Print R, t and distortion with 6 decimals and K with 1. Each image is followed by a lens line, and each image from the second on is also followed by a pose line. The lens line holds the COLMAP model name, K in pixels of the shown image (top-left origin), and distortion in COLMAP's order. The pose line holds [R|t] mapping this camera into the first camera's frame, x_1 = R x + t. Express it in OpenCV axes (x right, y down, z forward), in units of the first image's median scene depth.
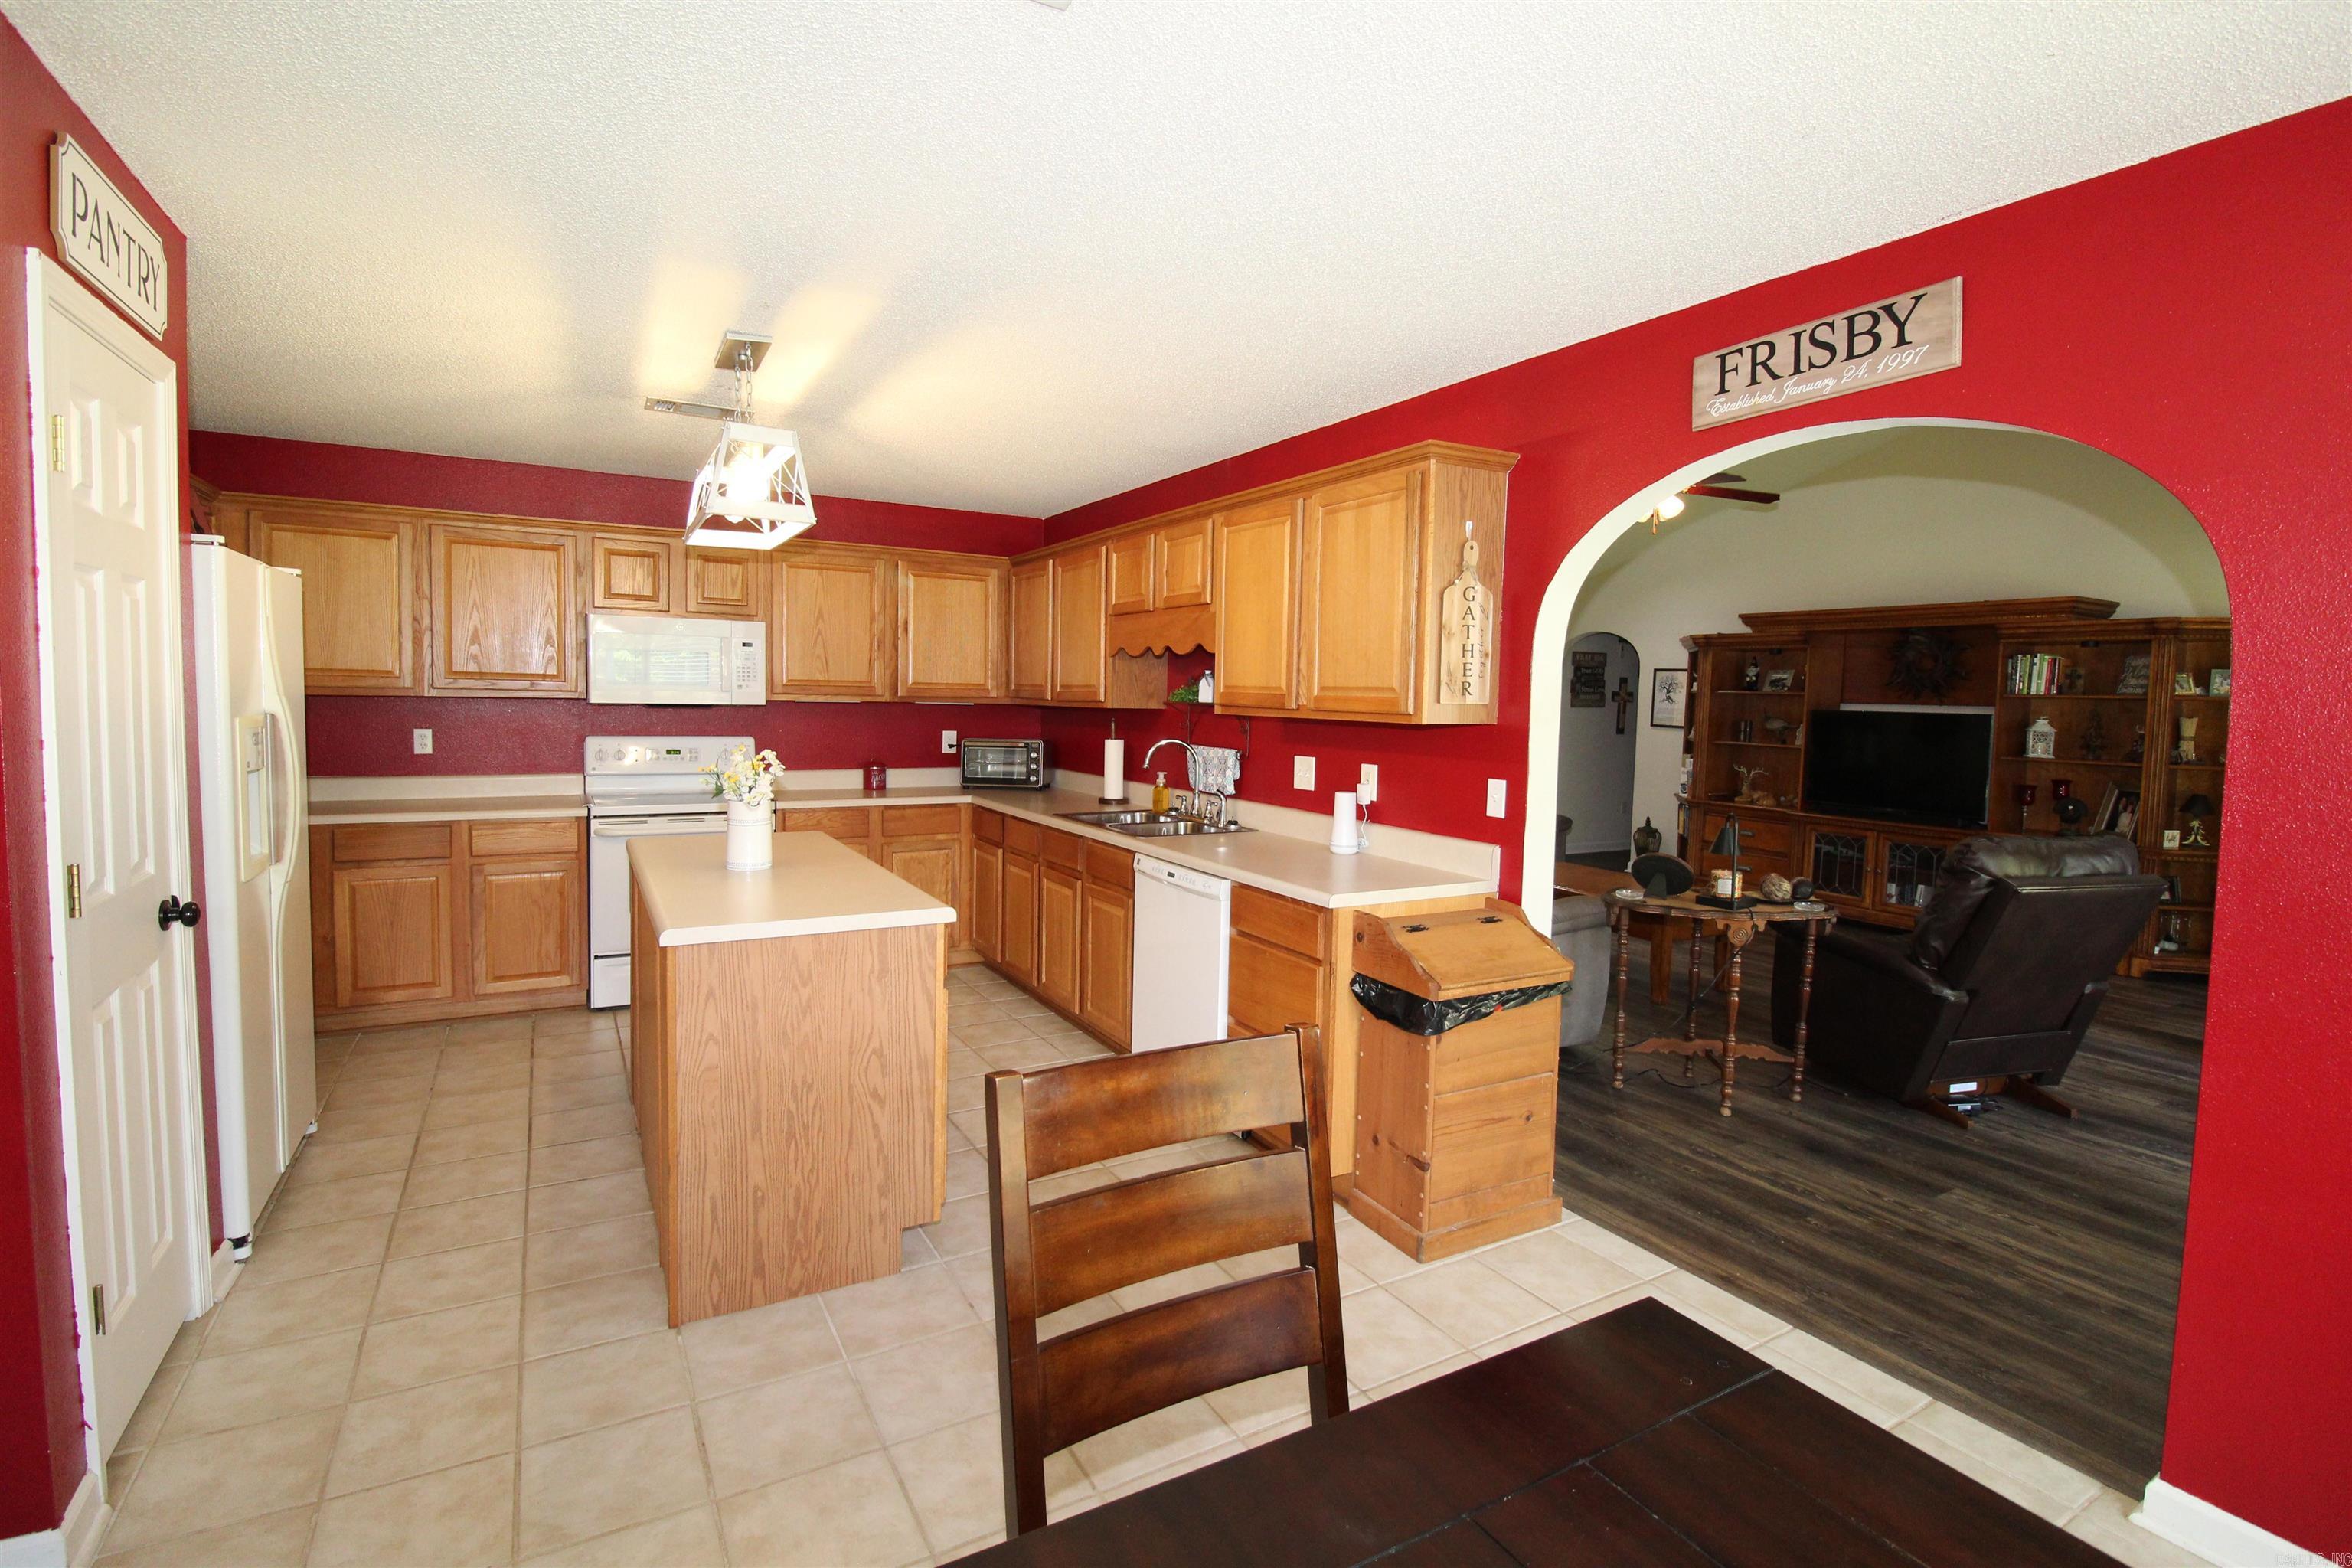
lens RADIAL K [[1091.2, 0, 1185.9], [0, 1091.2, 762.6], [0, 0, 1]] dist [-0.004457, -0.010151]
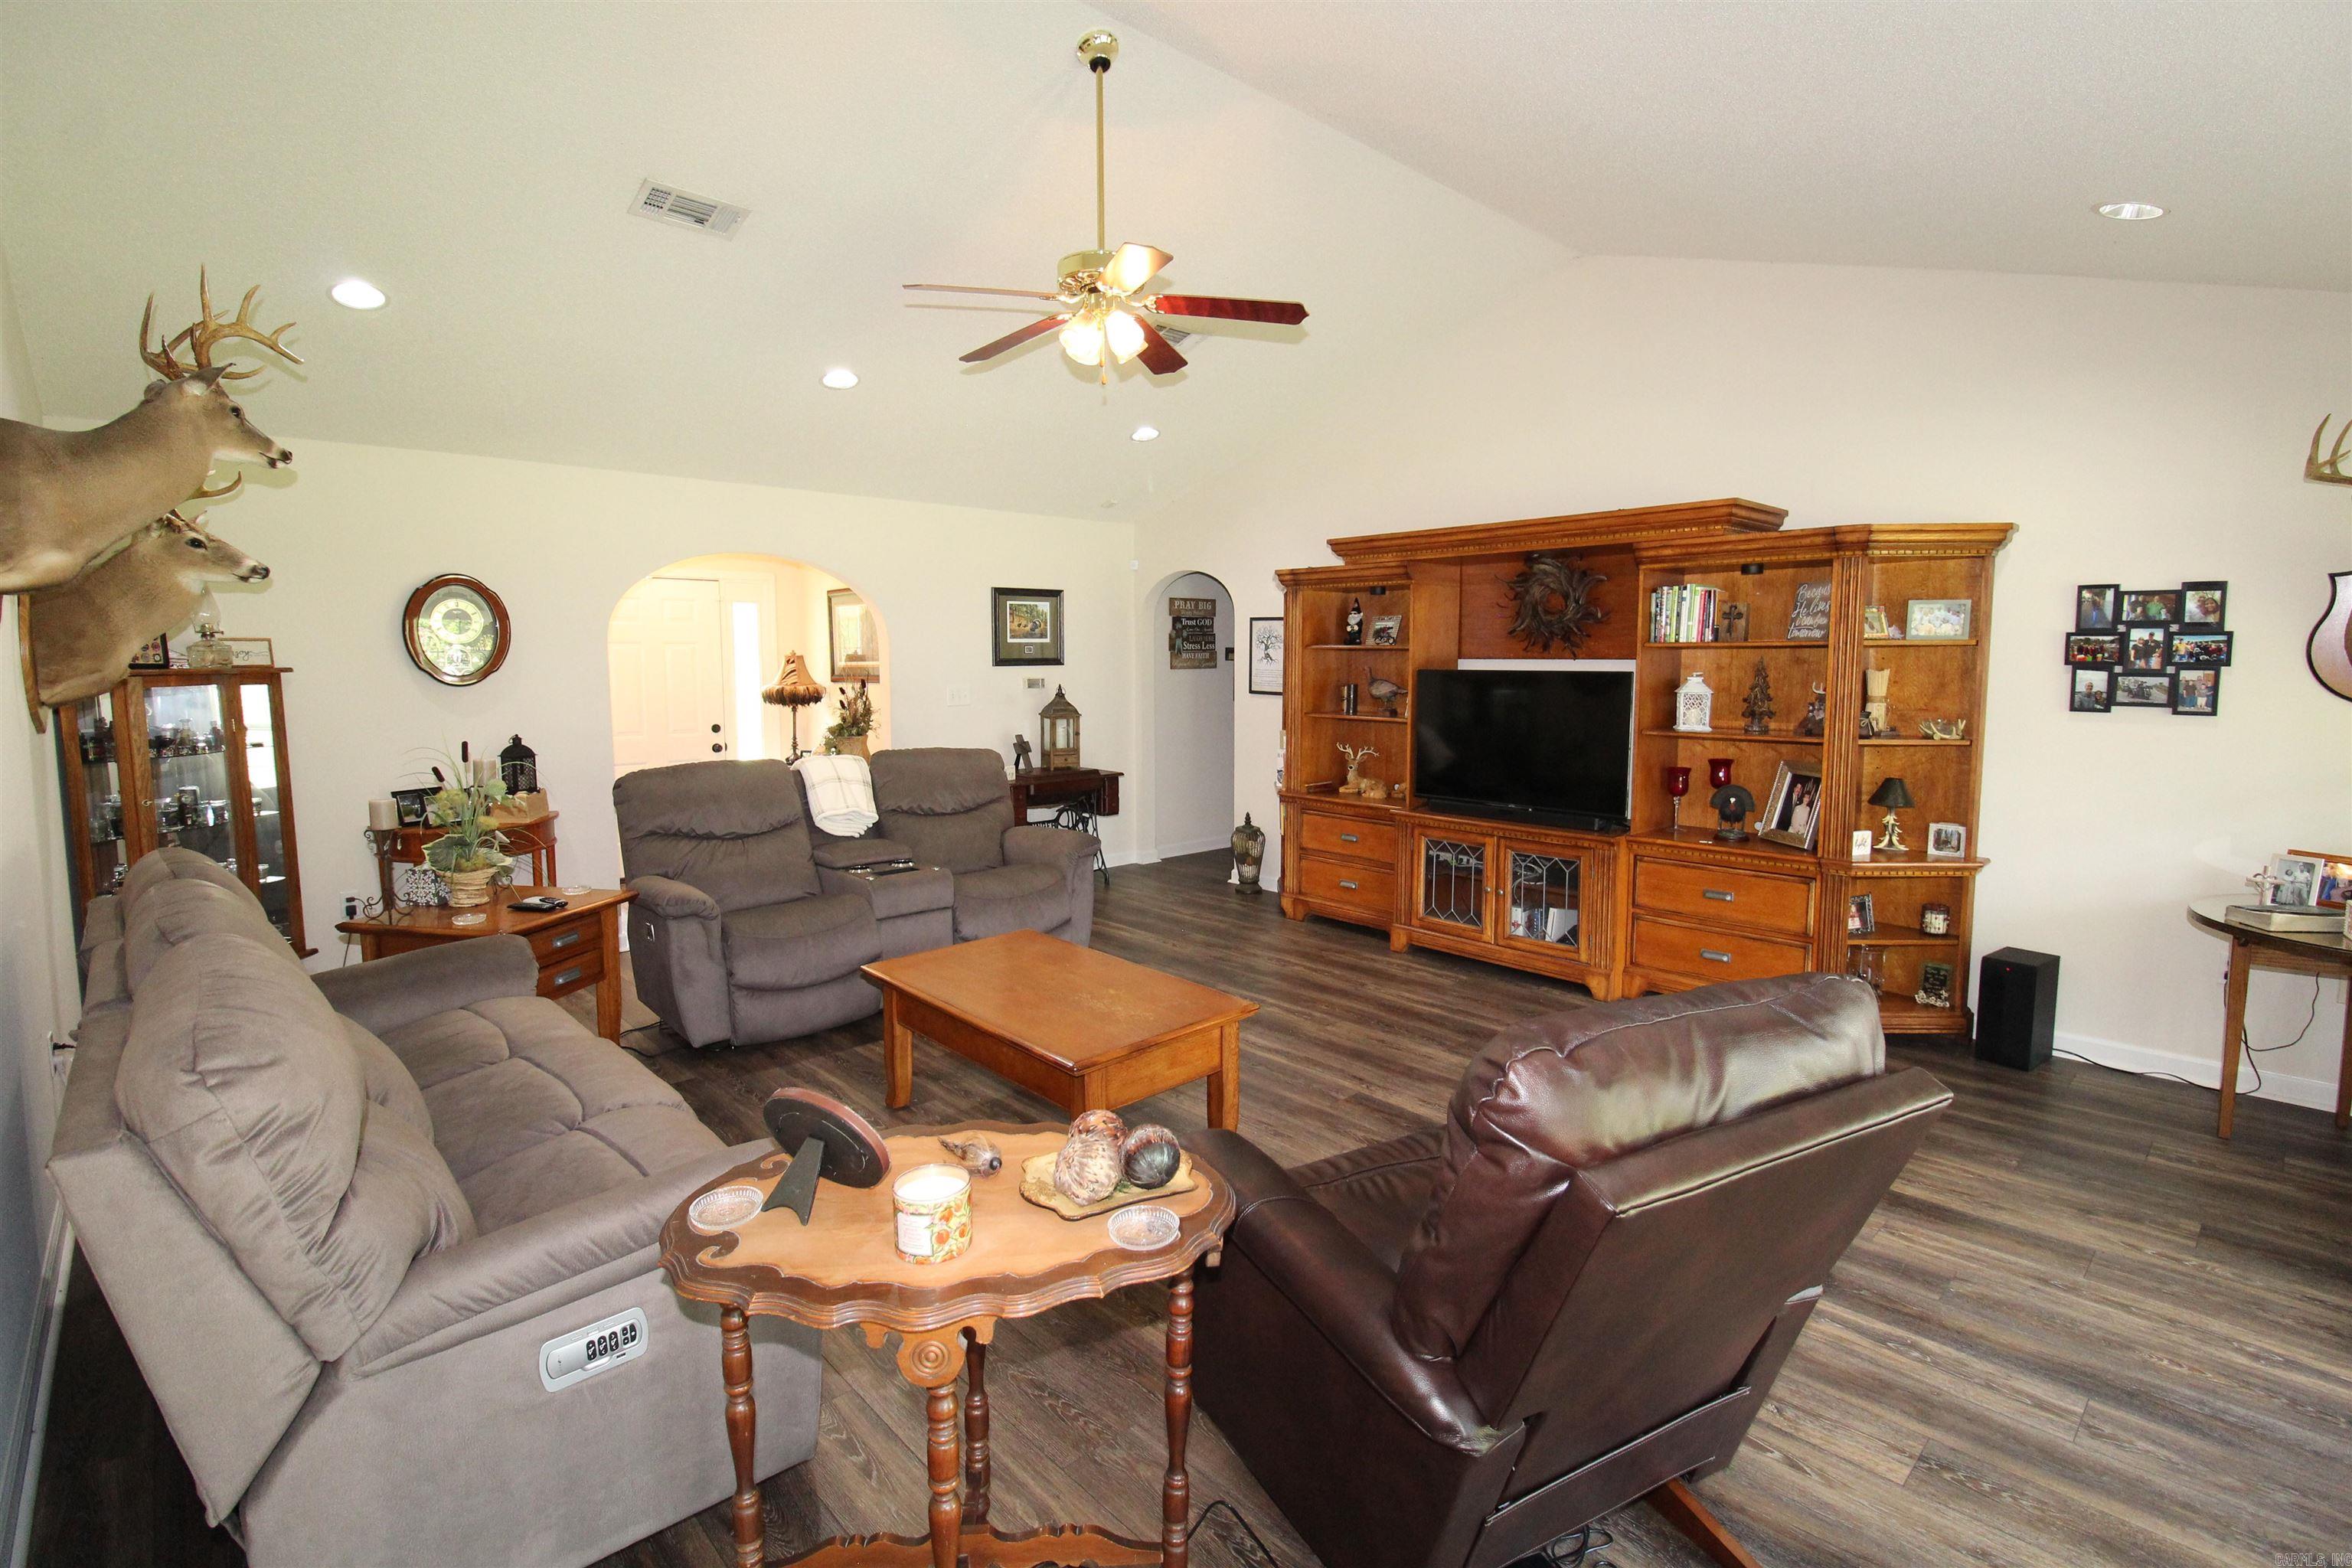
lens RADIAL K [[1091.2, 0, 1188.9], [0, 1091.2, 763.0], [0, 0, 1]] dist [-0.004457, -0.010151]
pose [[0.973719, -0.047725, 0.222694, 0.494080], [0.039292, 0.998338, 0.042148, -0.043064], [-0.224336, -0.032290, 0.973977, 0.610427]]
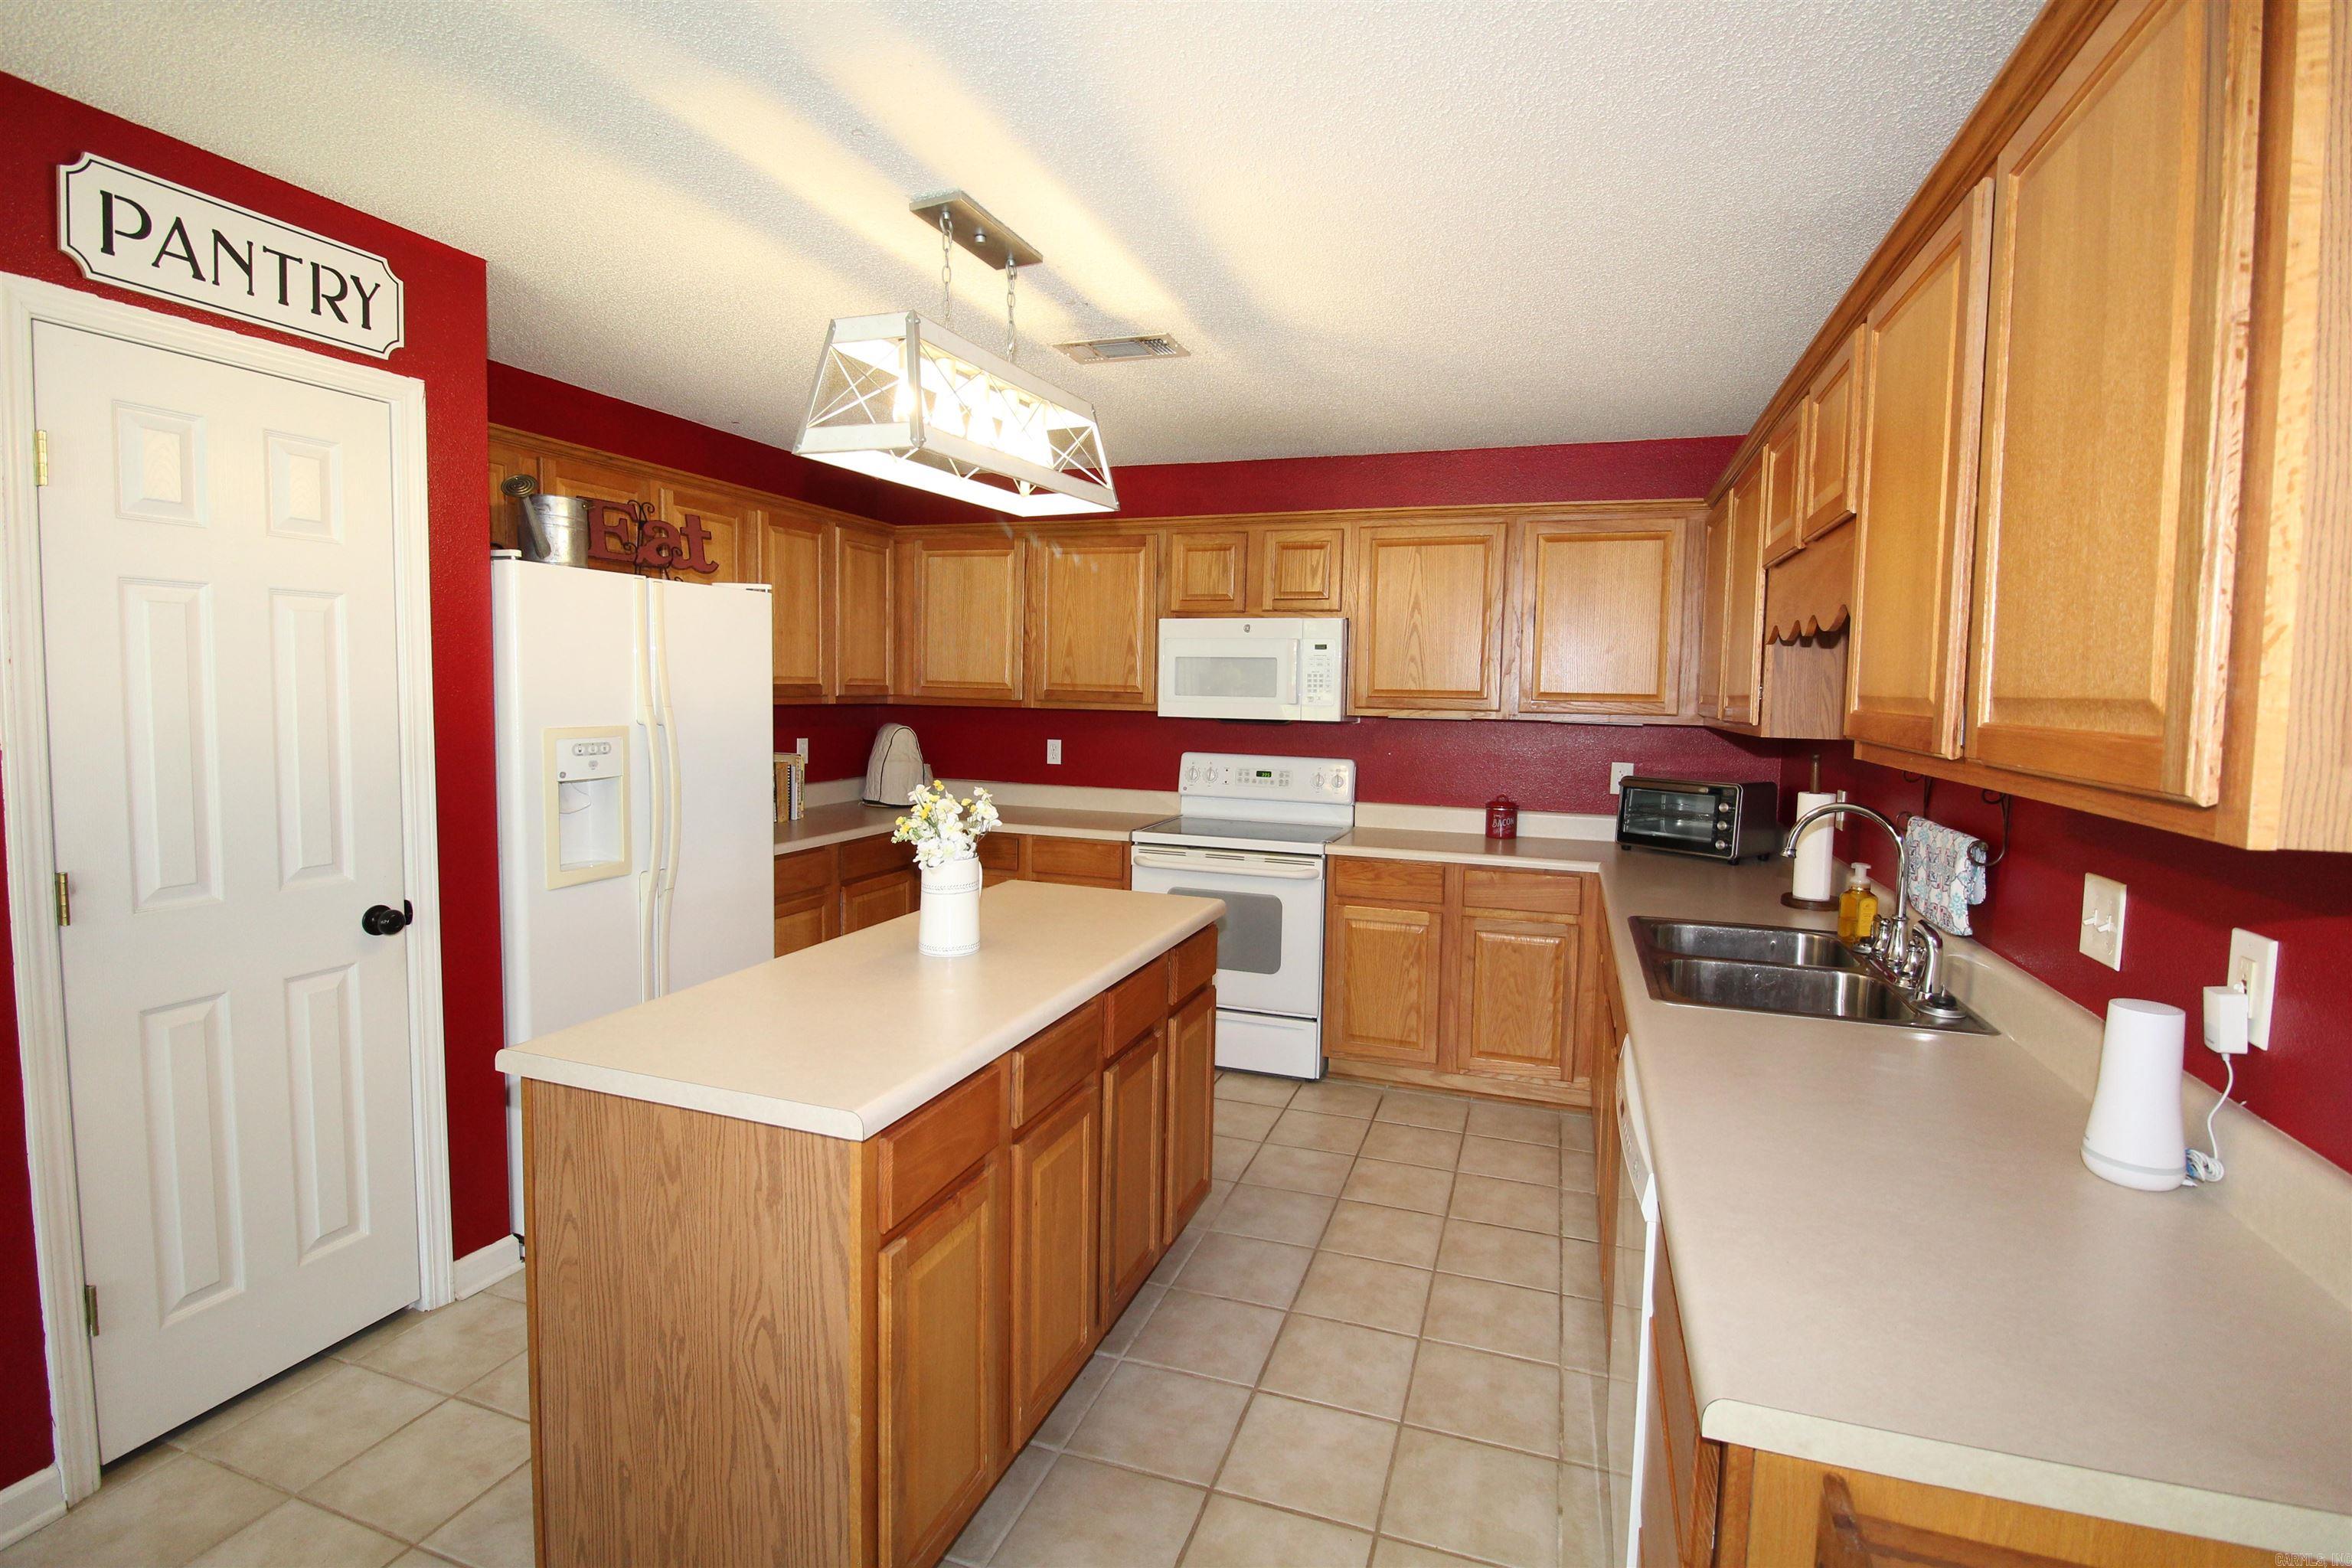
lens RADIAL K [[1091.2, 0, 1182.9], [0, 1091.2, 761.5], [0, 0, 1]] dist [-0.004457, -0.010151]
pose [[0.653067, 0.043101, -0.756073, 0.189400], [-0.052379, 0.998559, 0.011681, -0.035412], [0.755487, 0.031974, 0.654383, 0.512545]]
